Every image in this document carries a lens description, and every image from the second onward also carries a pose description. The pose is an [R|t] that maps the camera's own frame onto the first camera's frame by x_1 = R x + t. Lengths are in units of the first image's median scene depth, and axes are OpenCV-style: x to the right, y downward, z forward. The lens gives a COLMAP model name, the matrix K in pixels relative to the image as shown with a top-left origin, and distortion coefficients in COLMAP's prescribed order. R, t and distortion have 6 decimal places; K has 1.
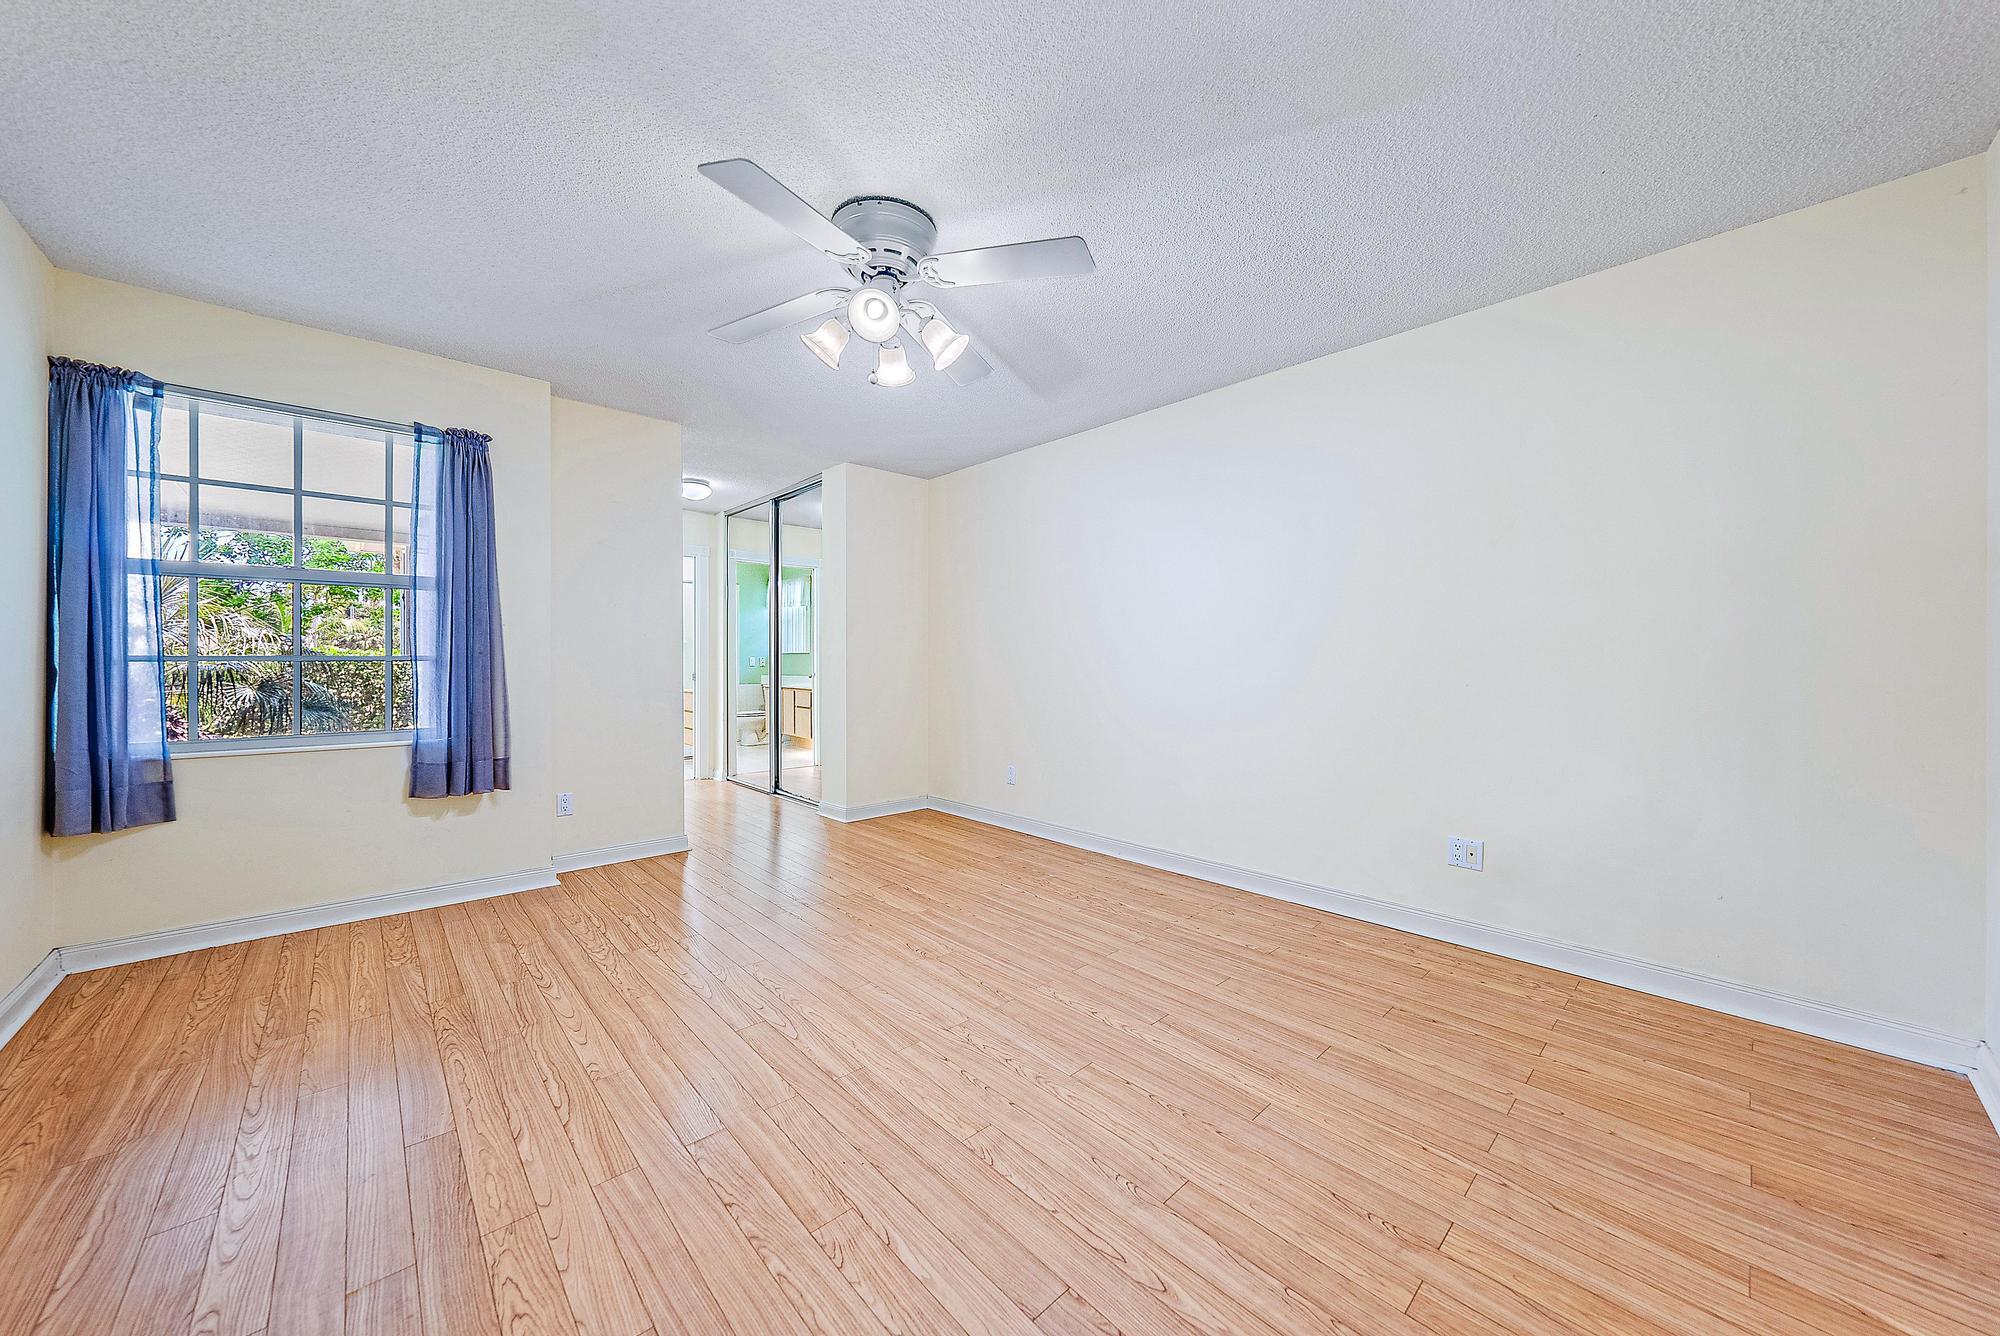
lens RADIAL K [[698.1, 0, 996.3], [0, 698.1, 663.5], [0, 0, 1]] dist [-0.001143, -0.000047]
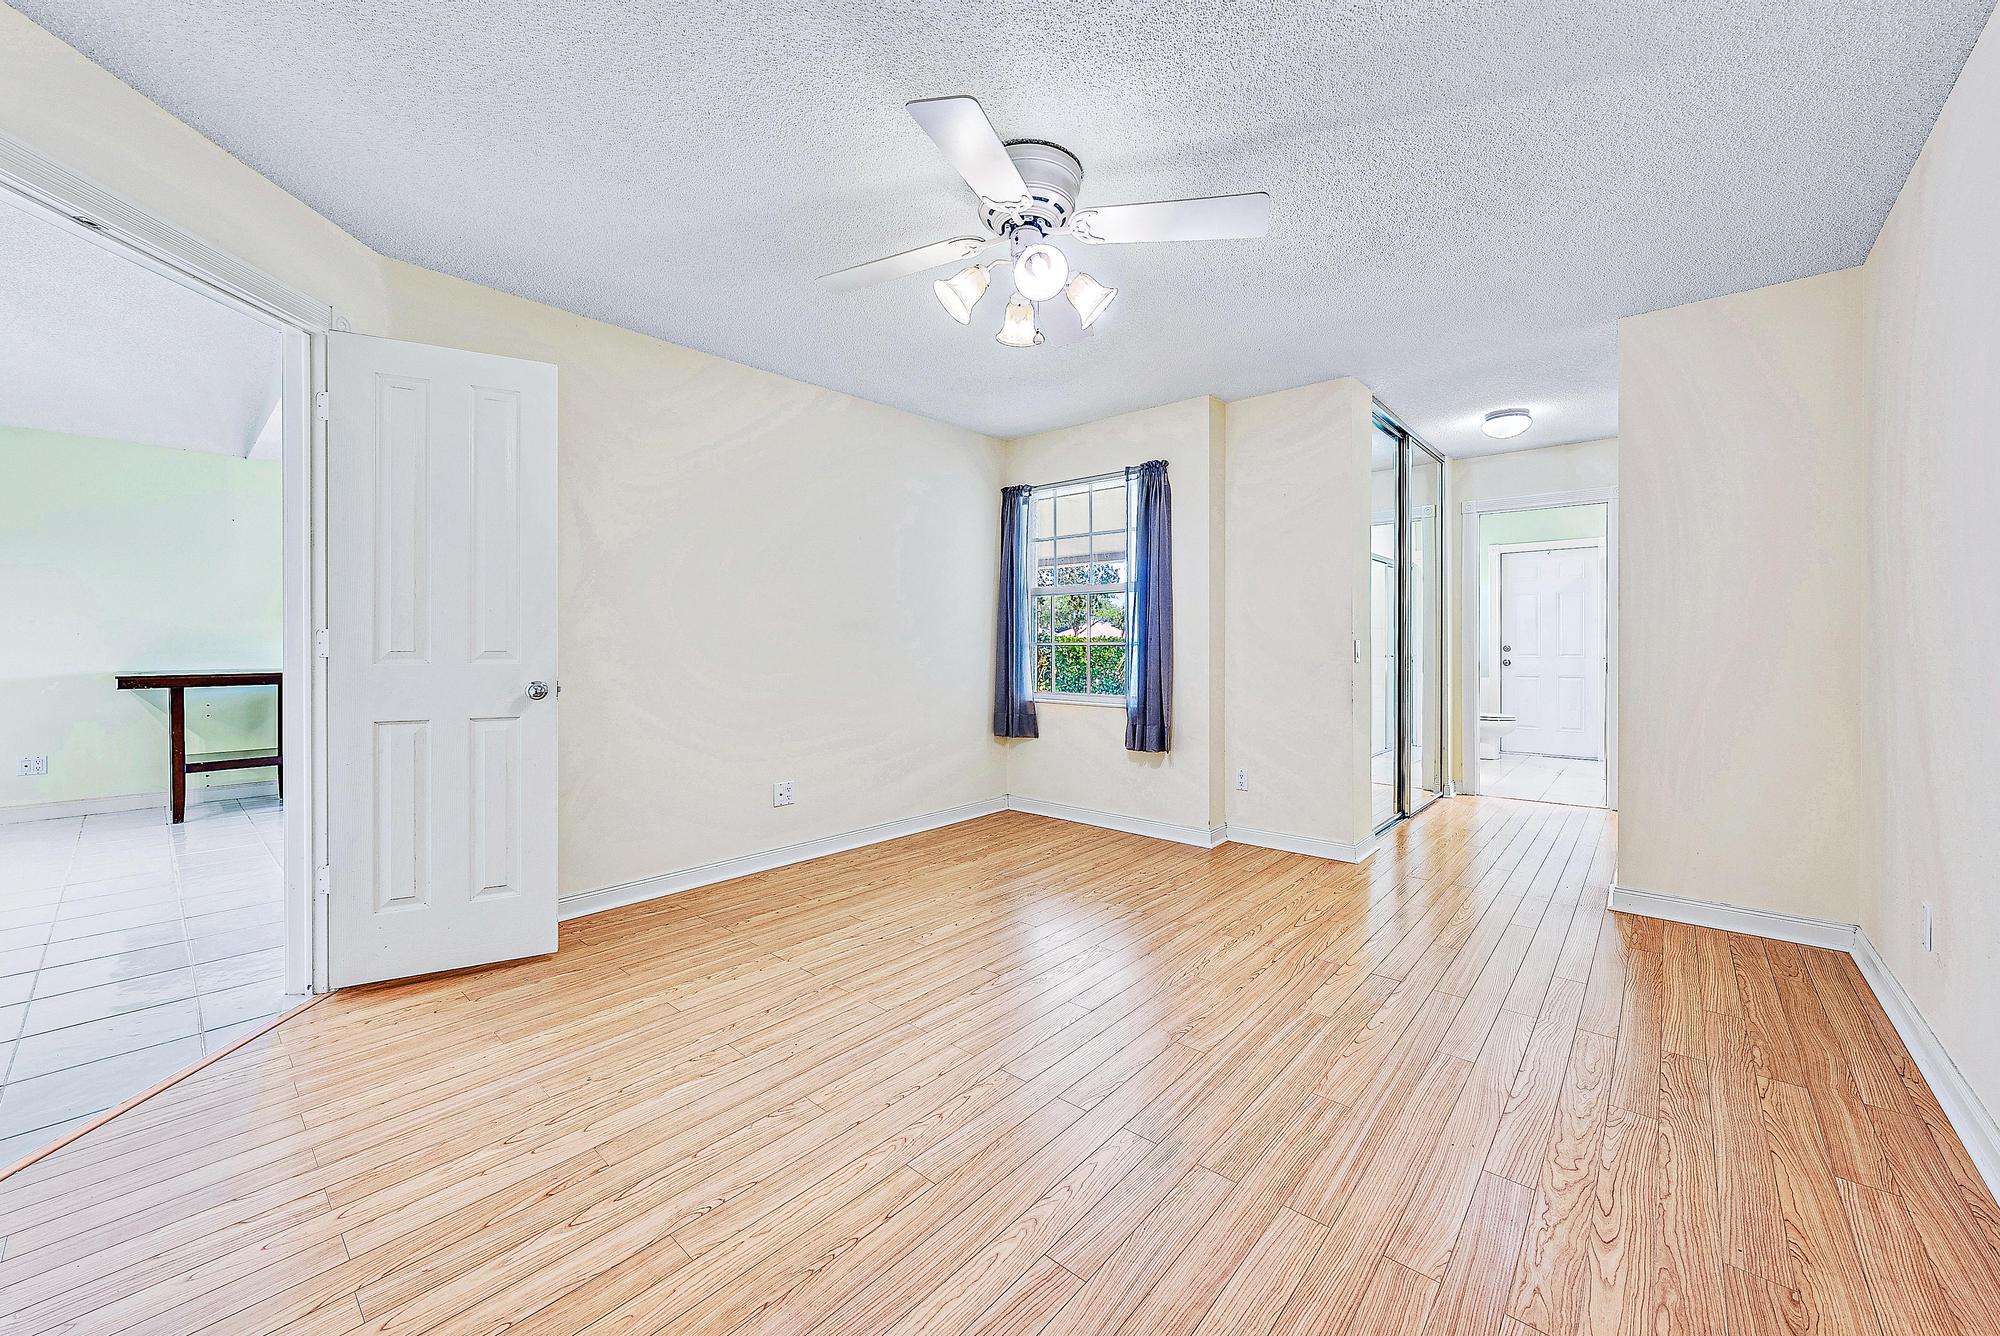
lens RADIAL K [[760.0, 0, 1012.3], [0, 760.0, 640.2], [0, 0, 1]] dist [-0.002951, -0.000069]
pose [[0.116275, -0.003883, -0.993209, 0.653948], [-0.005802, 0.999973, -0.004588, -0.005449], [0.993200, 0.006296, 0.116249, 0.672434]]
